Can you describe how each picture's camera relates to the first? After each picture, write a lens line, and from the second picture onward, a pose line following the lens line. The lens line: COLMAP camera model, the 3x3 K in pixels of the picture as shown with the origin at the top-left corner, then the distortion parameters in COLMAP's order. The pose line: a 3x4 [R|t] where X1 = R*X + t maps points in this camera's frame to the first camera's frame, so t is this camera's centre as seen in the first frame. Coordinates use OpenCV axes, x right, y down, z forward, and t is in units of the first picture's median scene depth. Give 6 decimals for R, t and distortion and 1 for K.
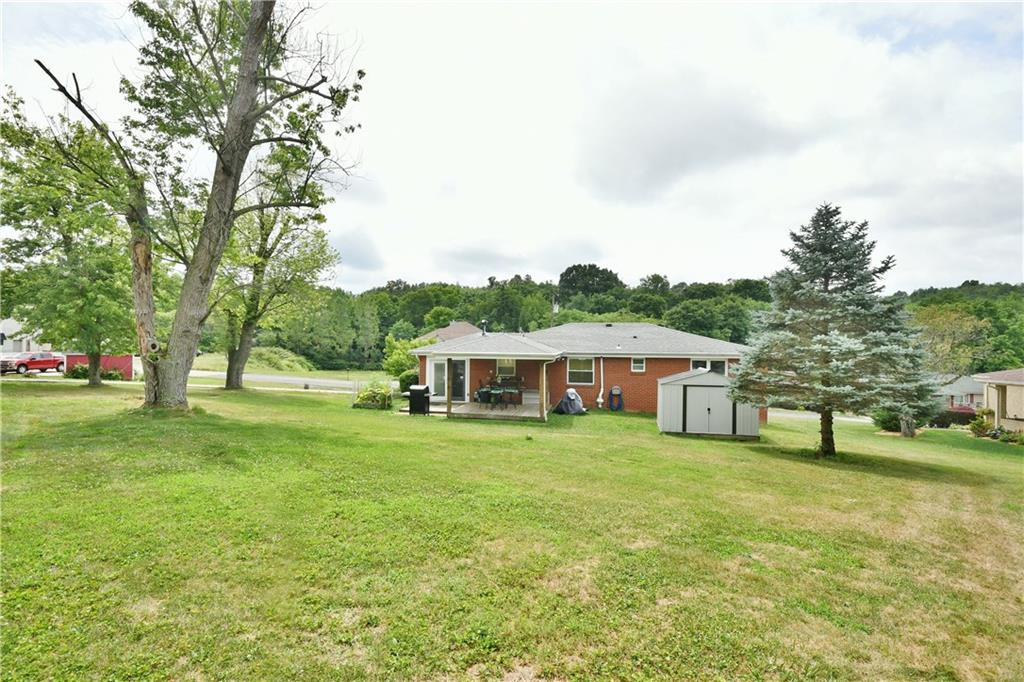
lens RADIAL K [[498.1, 0, 511.5], [0, 498.1, 343.4], [0, 0, 1]] dist [0.000275, 0.000045]
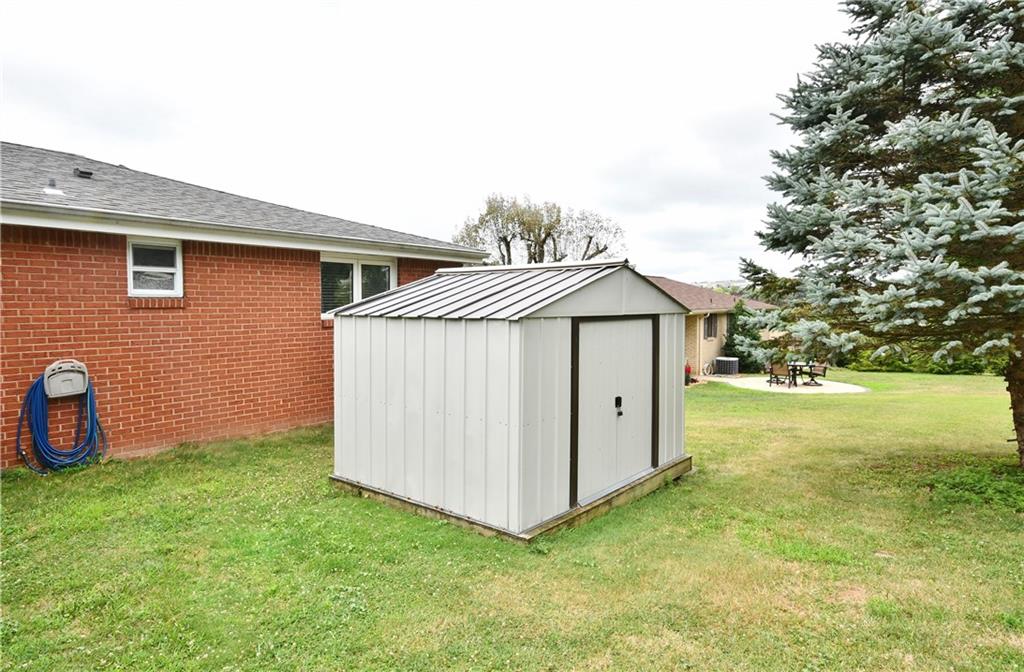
lens RADIAL K [[624.8, 0, 512.0], [0, 624.8, 335.4], [0, 0, 1]] dist [0.000937, 0.000269]
pose [[0.450508, -0.058546, 0.890851, 0.050072], [0.001847, 0.997906, 0.064648, 0.056797], [-0.892770, -0.027479, 0.449673, 0.692840]]
